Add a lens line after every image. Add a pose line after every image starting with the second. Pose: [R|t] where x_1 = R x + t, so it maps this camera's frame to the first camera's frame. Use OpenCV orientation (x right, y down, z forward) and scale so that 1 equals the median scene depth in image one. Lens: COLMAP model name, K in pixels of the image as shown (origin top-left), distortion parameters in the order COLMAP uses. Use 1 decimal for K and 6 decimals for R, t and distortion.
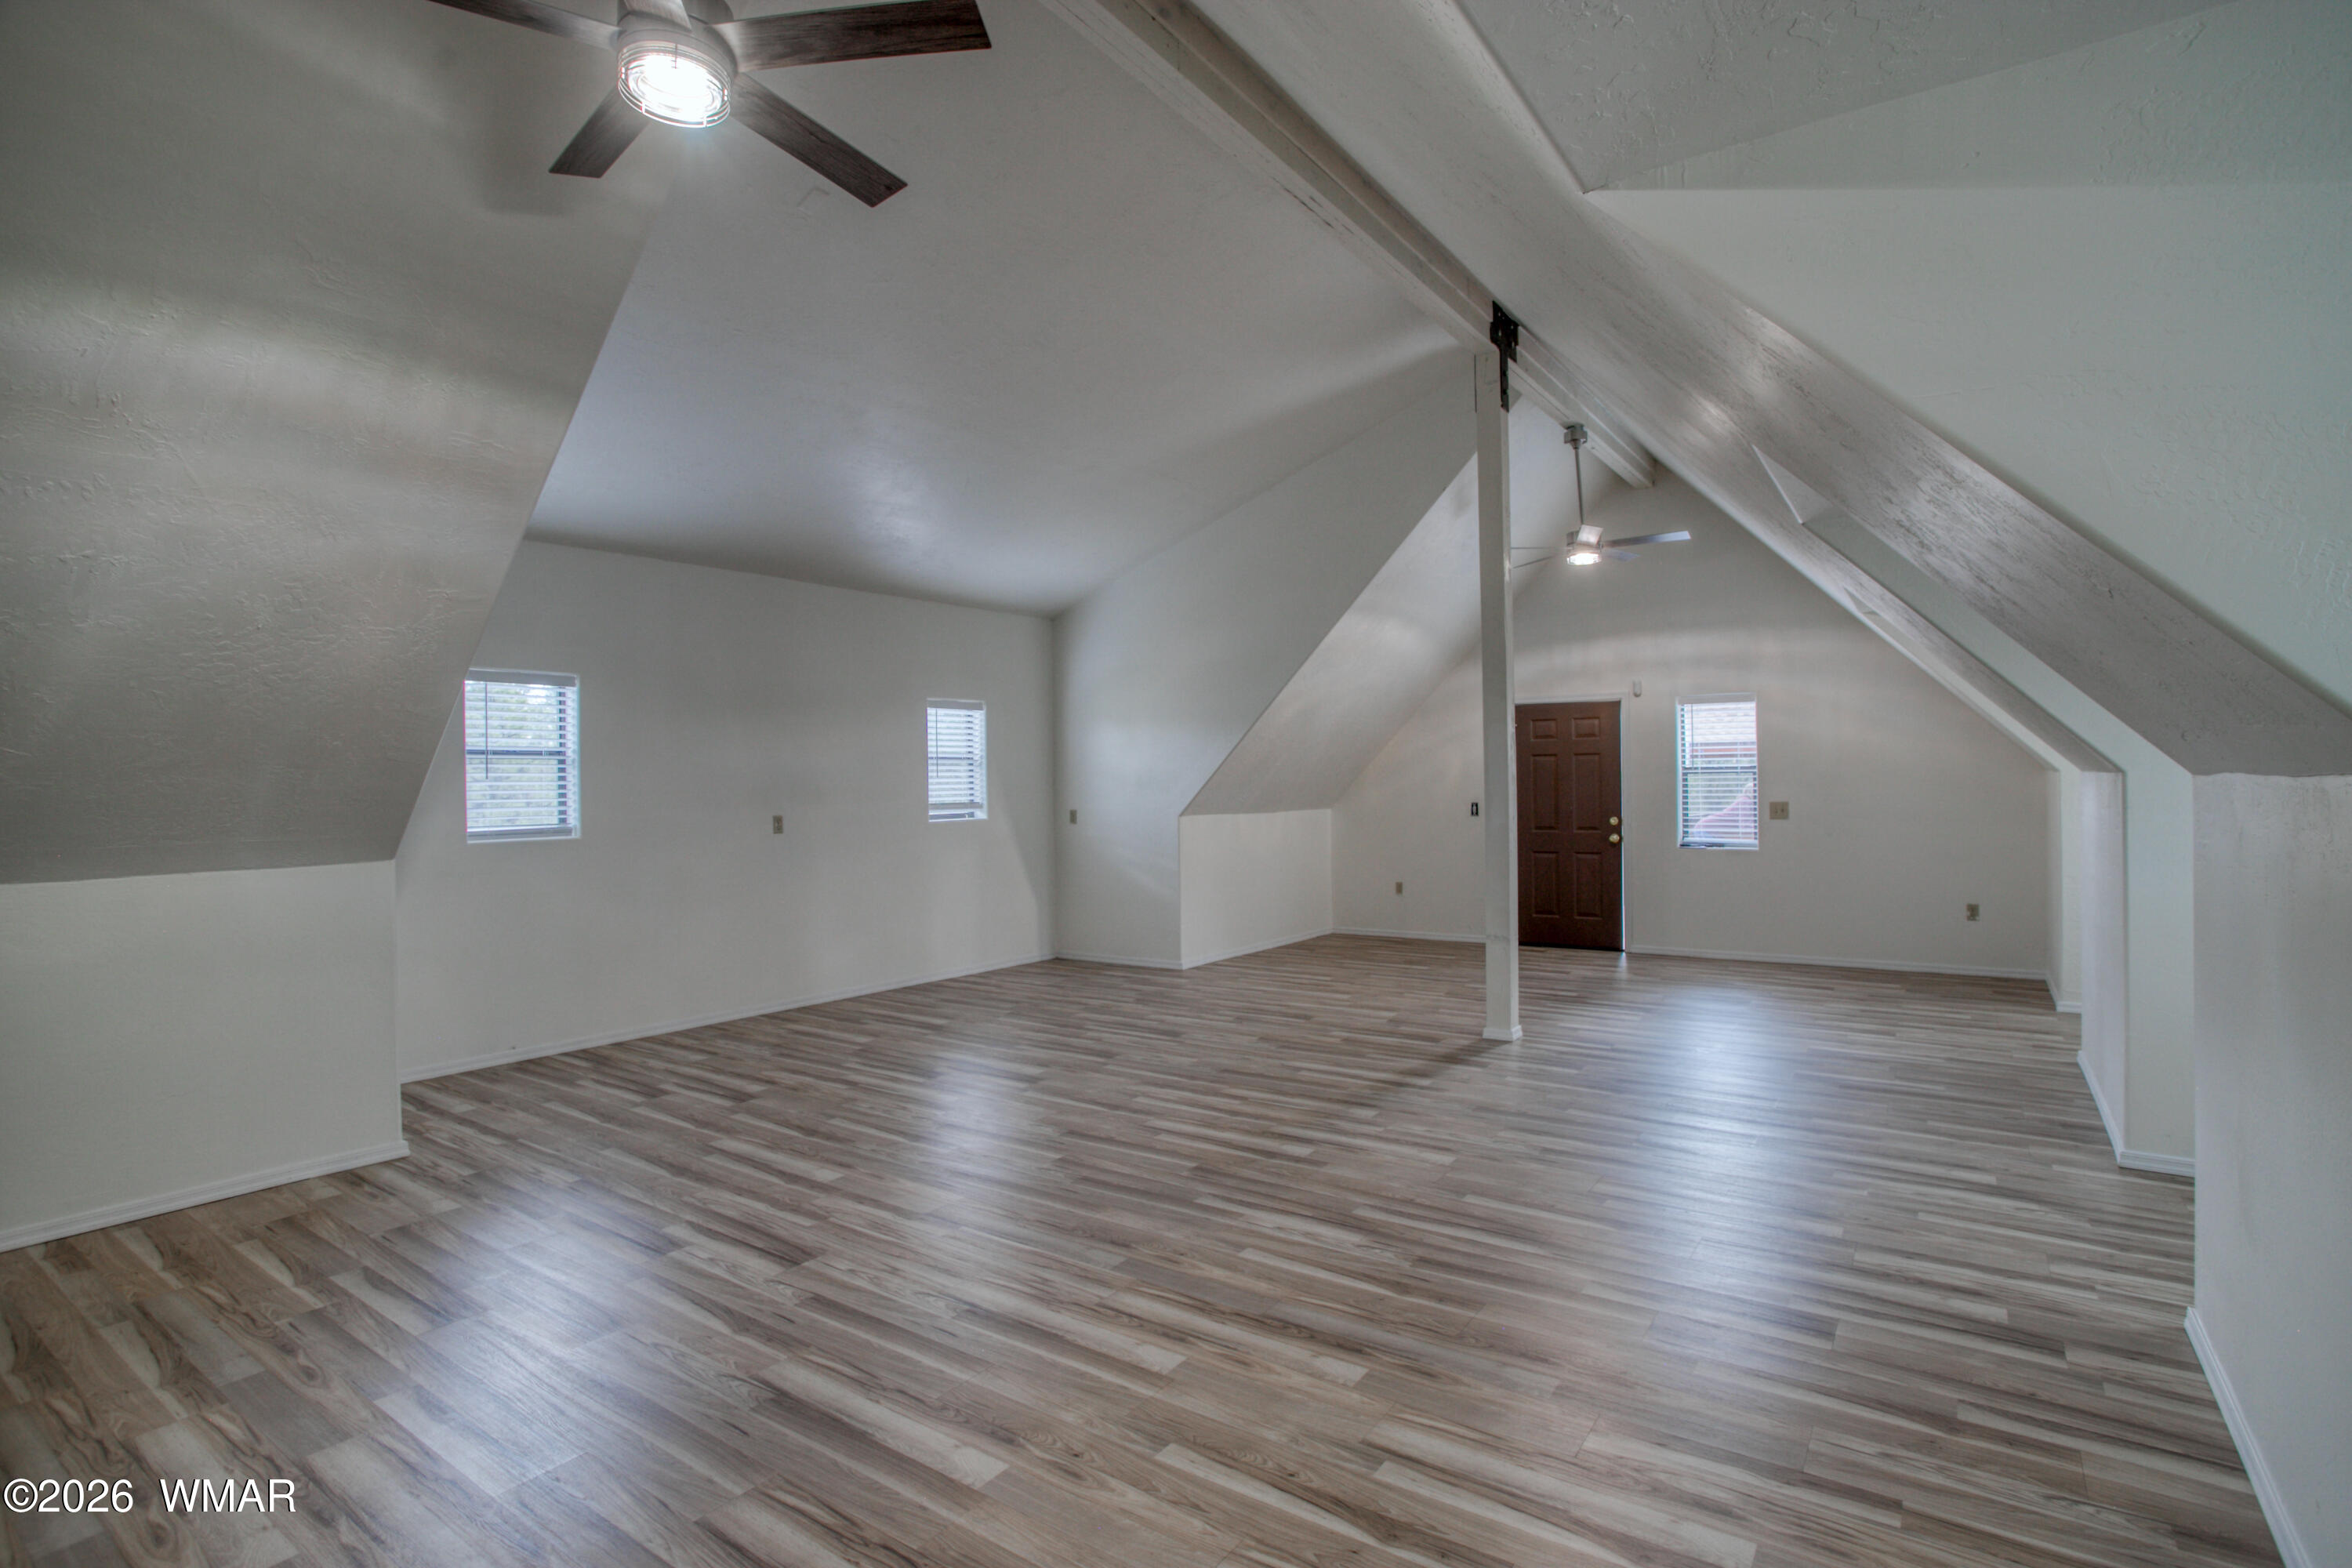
lens RADIAL K [[1167.1, 0, 1166.7], [0, 1167.1, 734.4], [0, 0, 1]] dist [-0.054588, 0.018256]
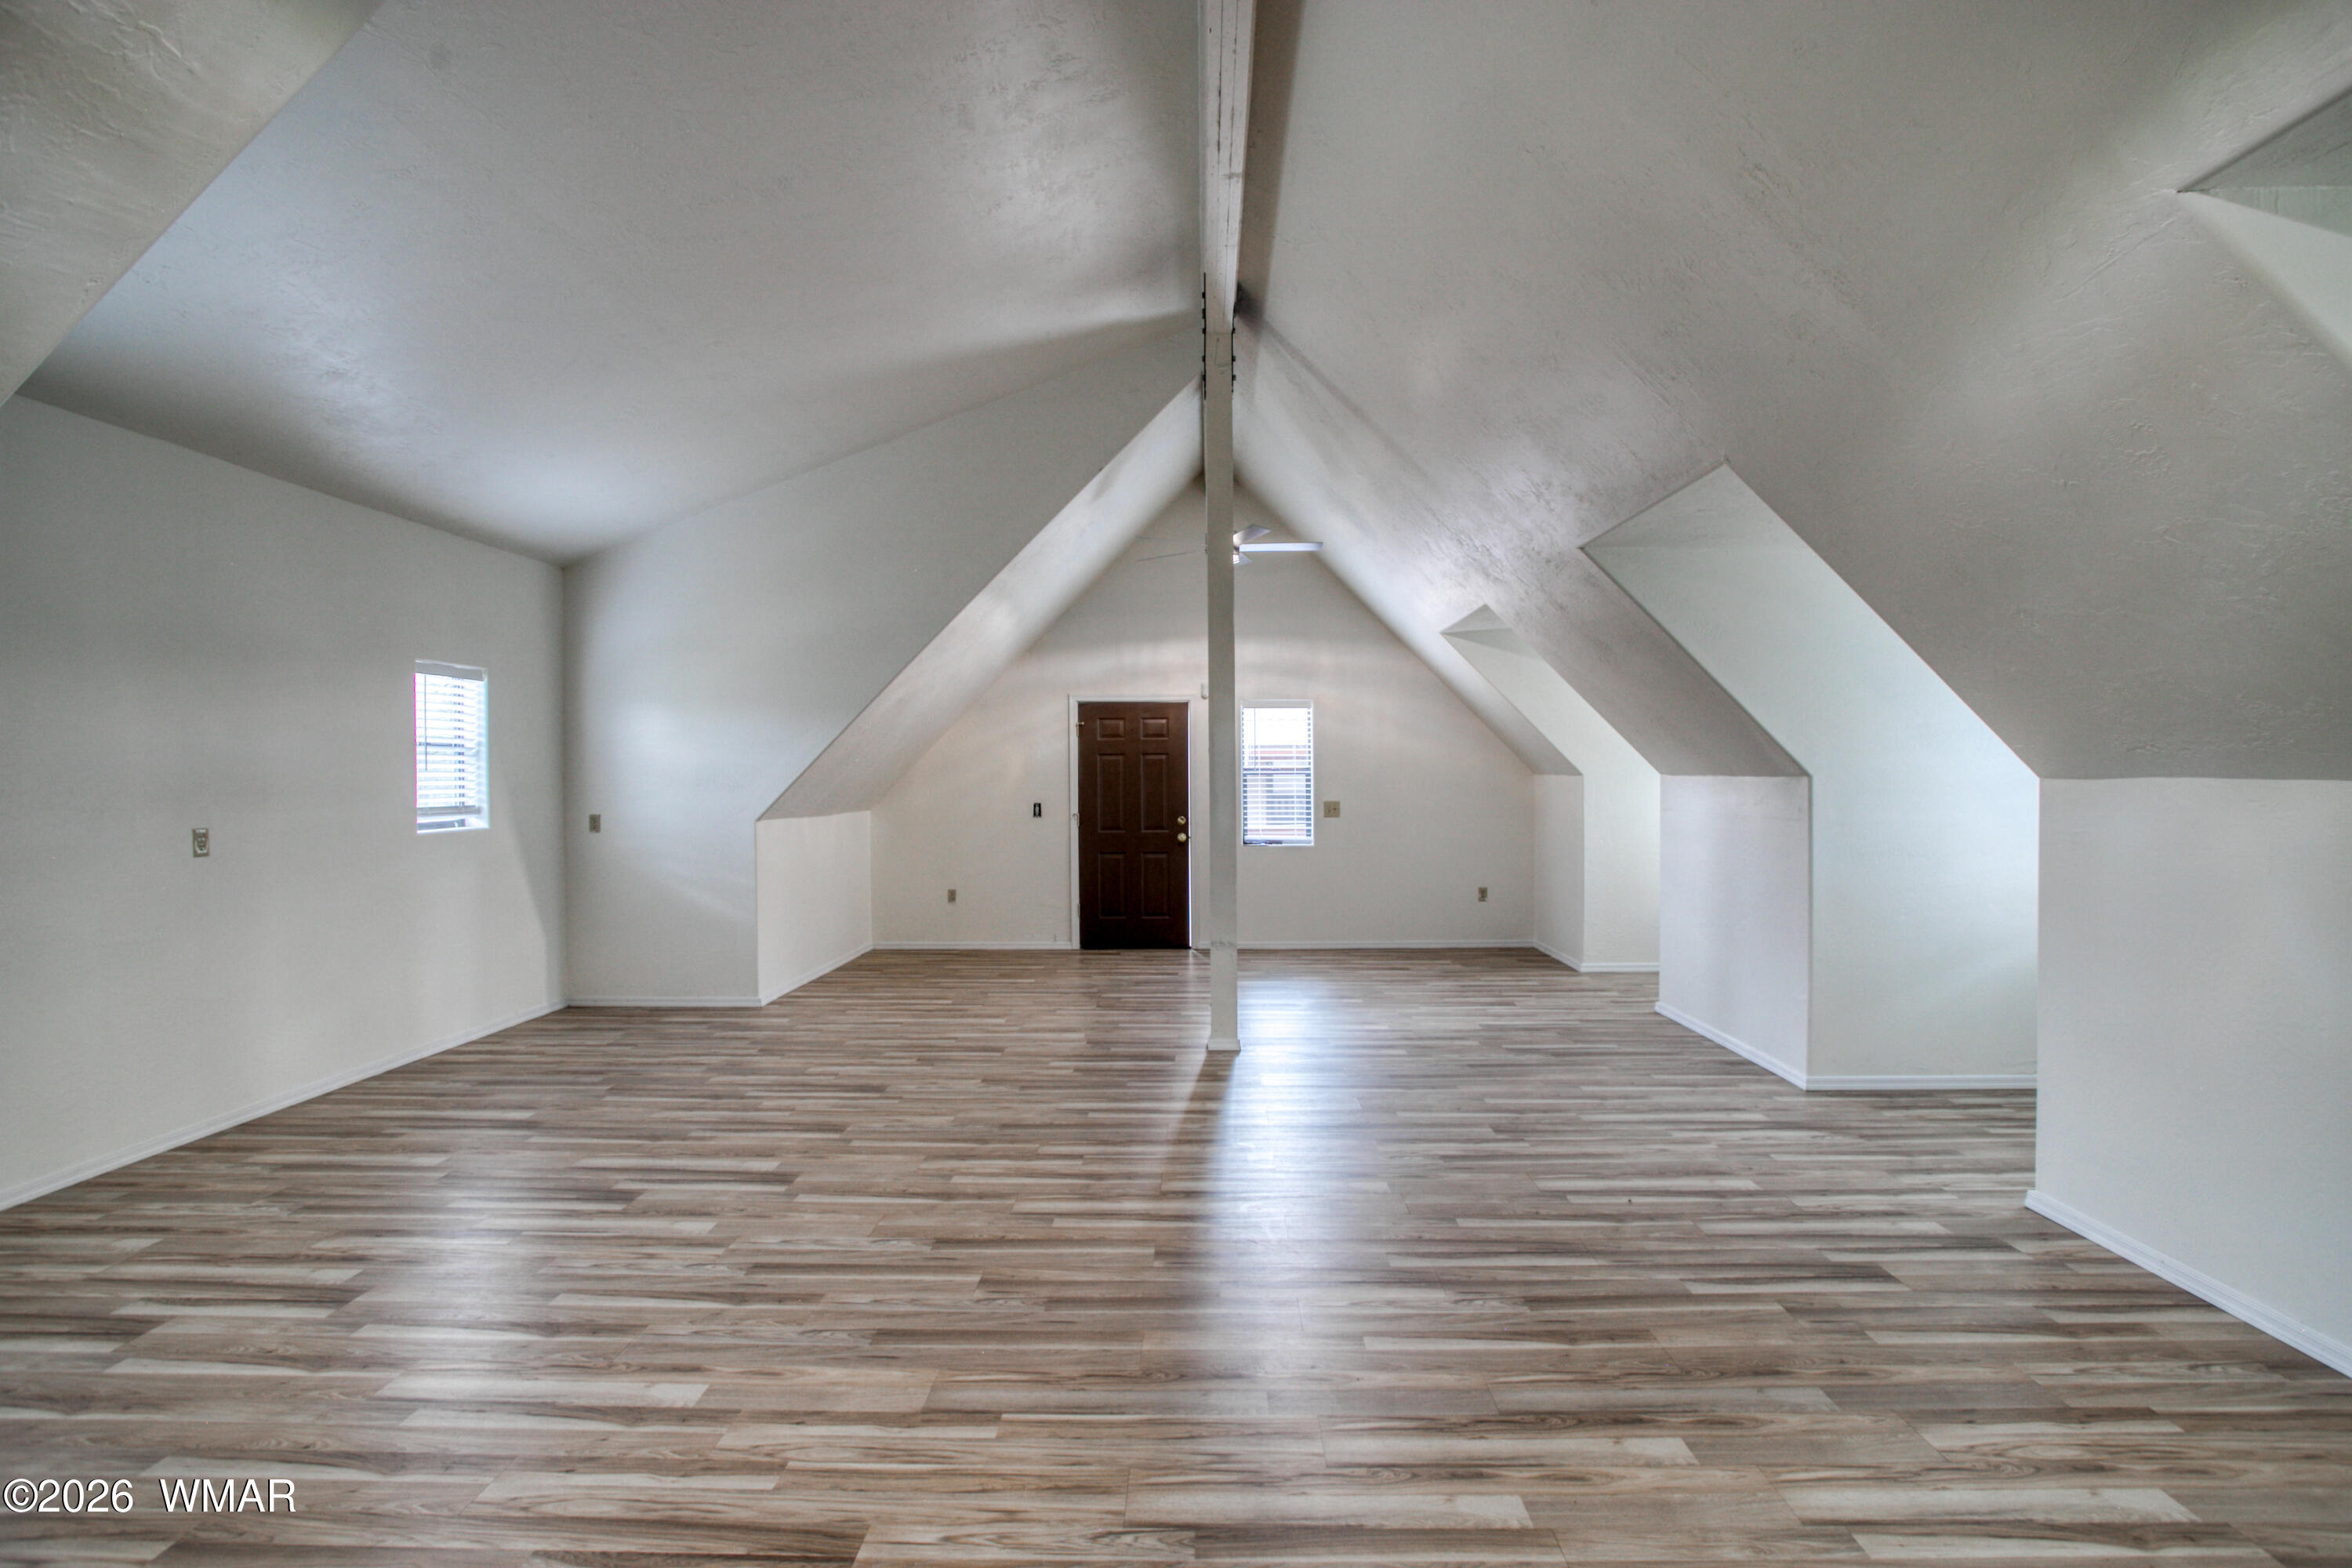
lens RADIAL K [[1167.1, 0, 1205.6], [0, 1167.1, 742.3], [0, 0, 1]] dist [-0.054588, 0.018256]
pose [[0.821246, 0.023374, 0.570096, -0.285880], [-0.027600, 0.999618, -0.001225, 0.009828], [-0.569907, -0.014728, 0.821577, 0.216789]]
